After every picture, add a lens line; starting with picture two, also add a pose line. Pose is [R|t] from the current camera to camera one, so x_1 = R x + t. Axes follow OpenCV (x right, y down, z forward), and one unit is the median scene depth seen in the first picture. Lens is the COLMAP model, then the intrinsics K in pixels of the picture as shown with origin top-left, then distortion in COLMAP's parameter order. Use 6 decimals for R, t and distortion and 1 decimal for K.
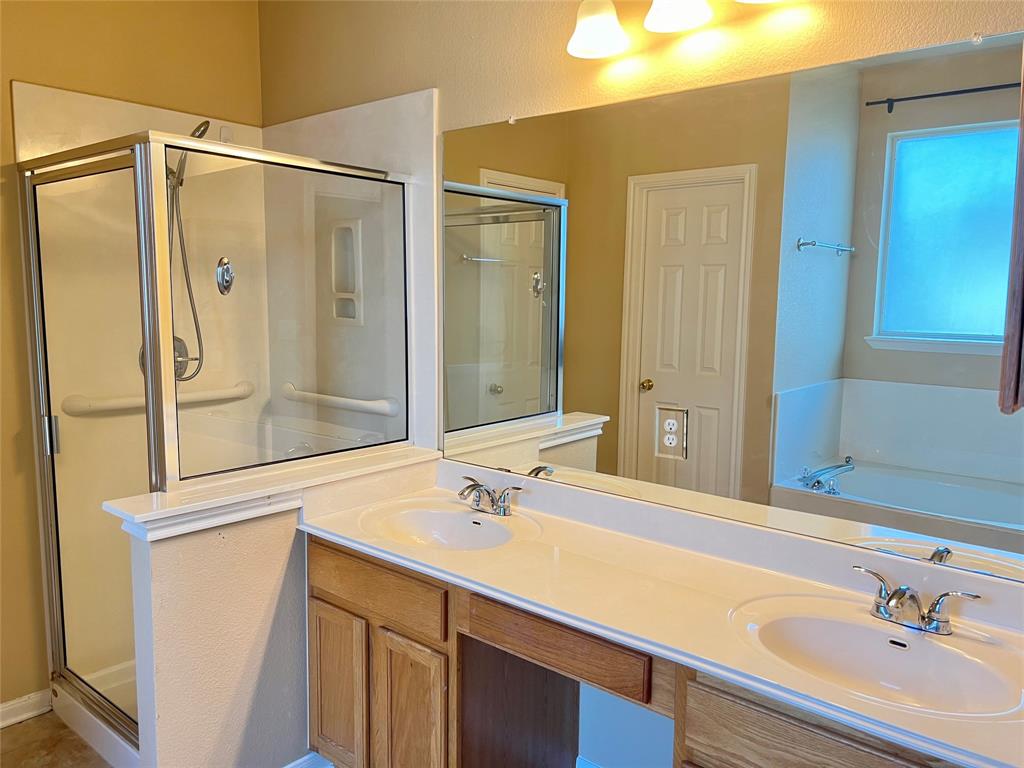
lens RADIAL K [[772.2, 0, 507.8], [0, 772.2, 388.2], [0, 0, 1]] dist [0.045862, -0.030408]
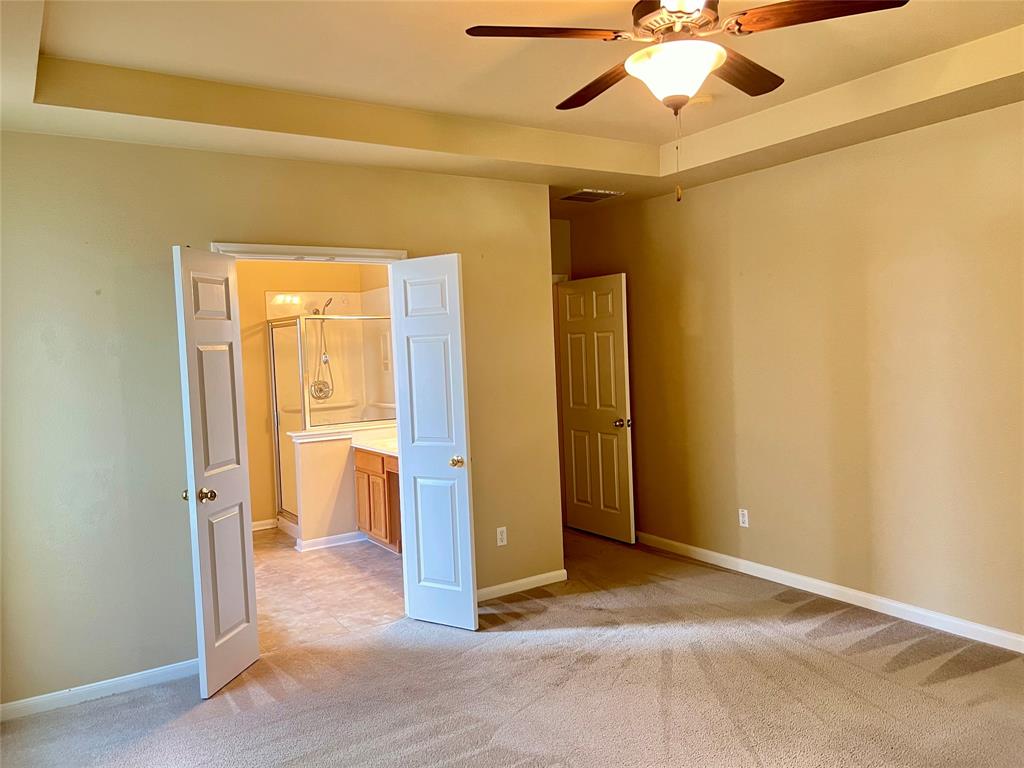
lens RADIAL K [[772.2, 0, 515.1], [0, 772.2, 385.0], [0, 0, 1]] dist [0.045862, -0.030408]
pose [[0.958268, -0.035201, -0.283695, 1.083391], [0.011667, 0.996379, -0.084220, 0.204941], [0.285632, 0.077396, 0.955209, -1.491549]]
